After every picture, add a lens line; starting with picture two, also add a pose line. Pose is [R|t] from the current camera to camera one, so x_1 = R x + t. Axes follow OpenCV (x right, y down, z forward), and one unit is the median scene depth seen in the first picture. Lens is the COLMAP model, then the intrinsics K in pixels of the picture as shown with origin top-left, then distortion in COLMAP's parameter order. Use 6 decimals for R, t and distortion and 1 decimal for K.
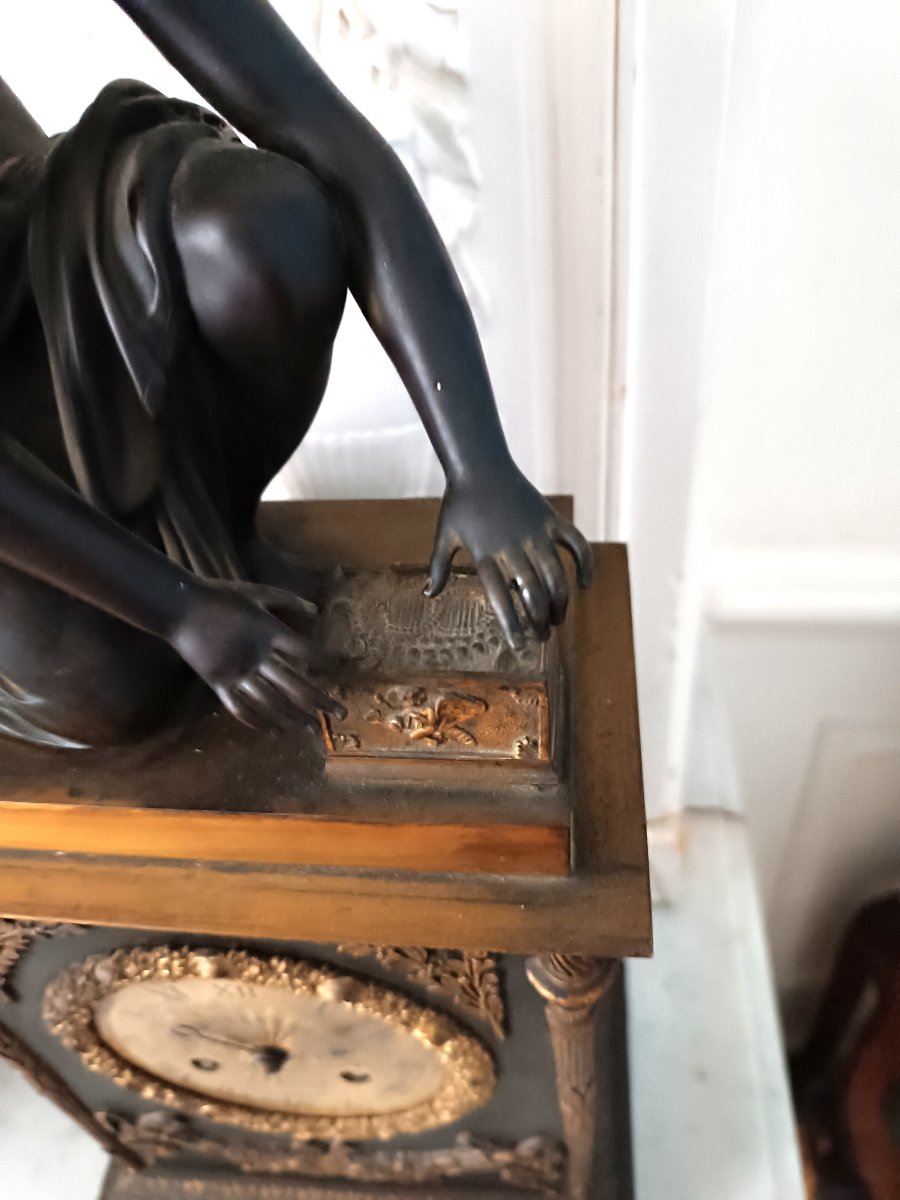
lens RADIAL K [[902.8, 0, 438.5], [0, 902.8, 577.4], [0, 0, 1]] dist [-0.016175, -0.004004]
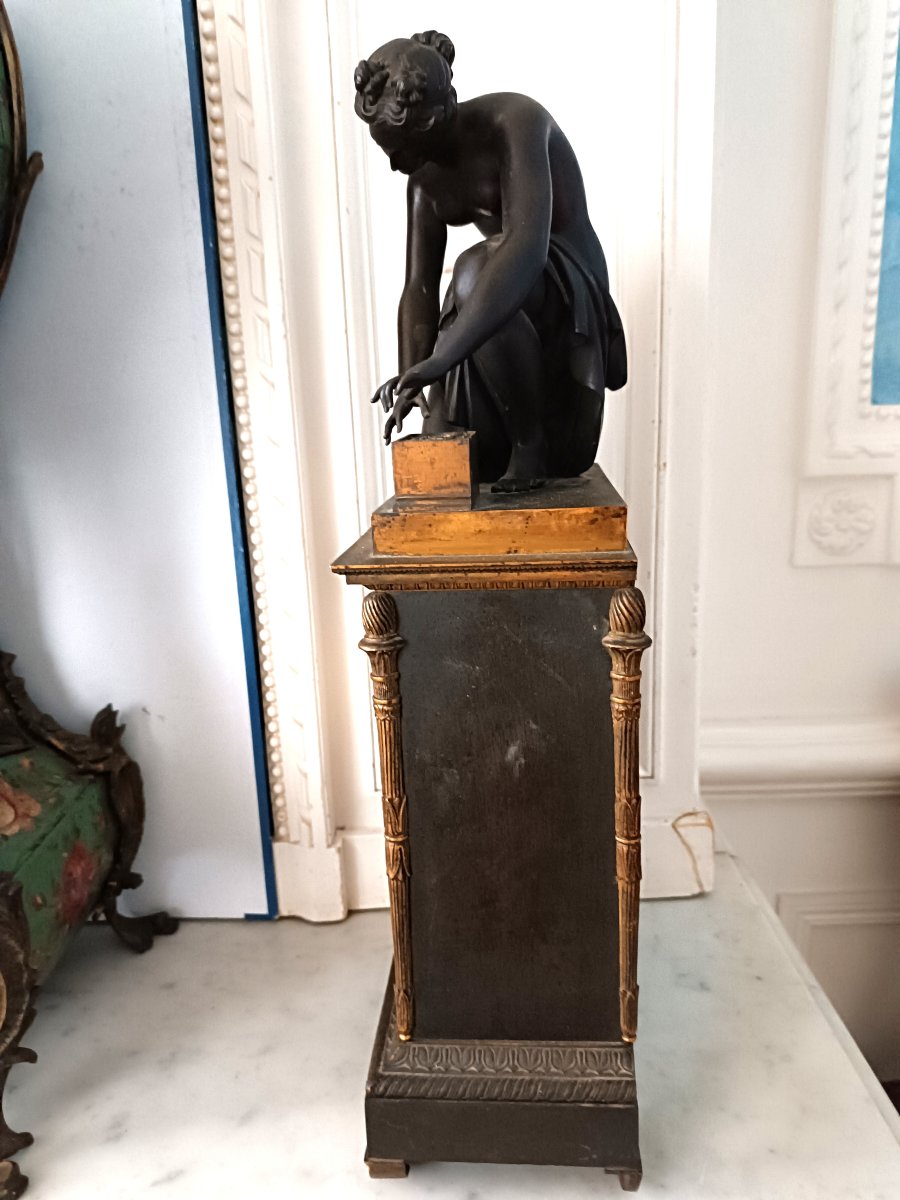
lens RADIAL K [[902.8, 0, 450.5], [0, 902.8, 607.3], [0, 0, 1]] dist [-0.016175, -0.004004]
pose [[0.989573, 0.039715, 0.138450, -0.902443], [0.026348, 0.895101, -0.445084, 1.627893], [-0.141603, 0.444090, 0.884722, -0.936276]]
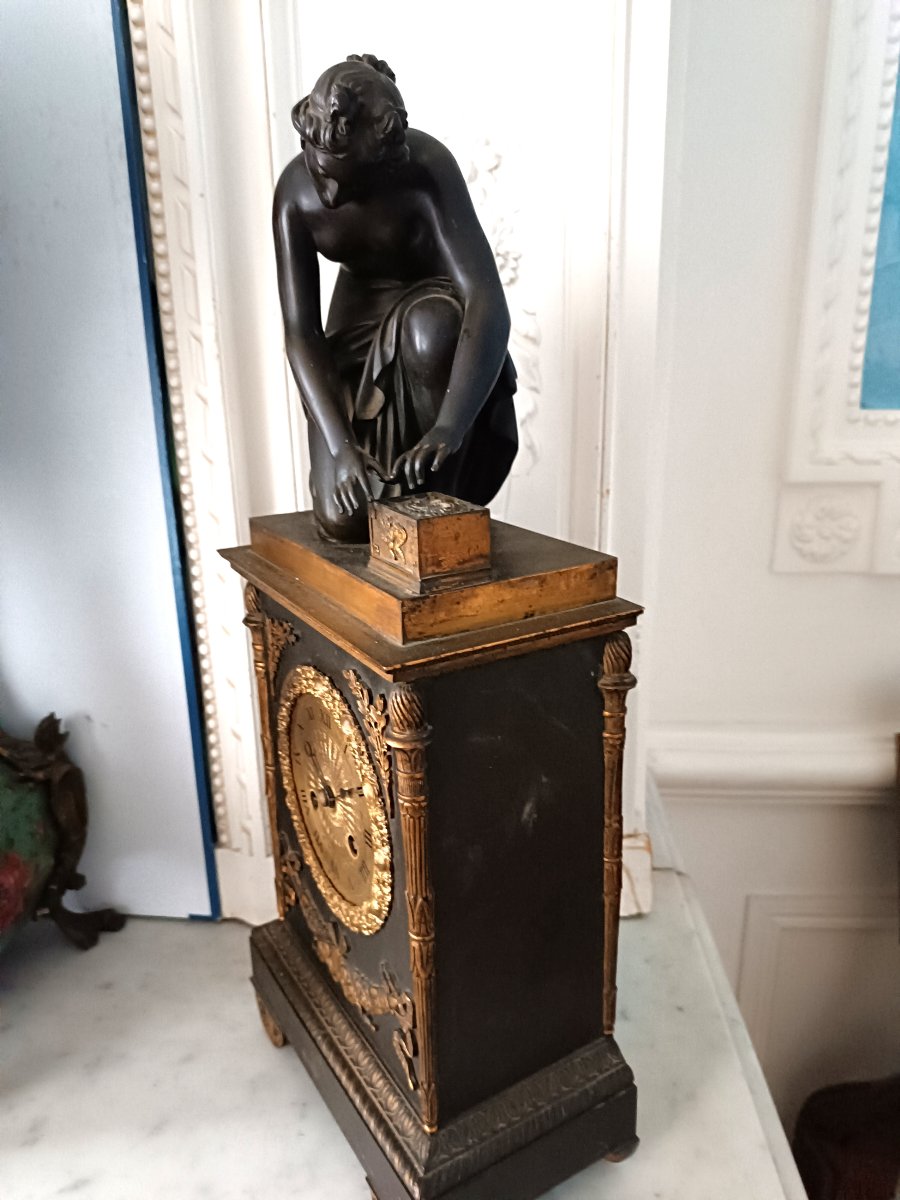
lens RADIAL K [[902.8, 0, 449.7], [0, 902.8, 605.5], [0, 0, 1]] dist [-0.016175, -0.004004]
pose [[0.993138, 0.061985, 0.099169, -0.532874], [-0.018007, 0.918919, -0.394035, 1.358673], [-0.115553, 0.389545, 0.913730, -1.087092]]
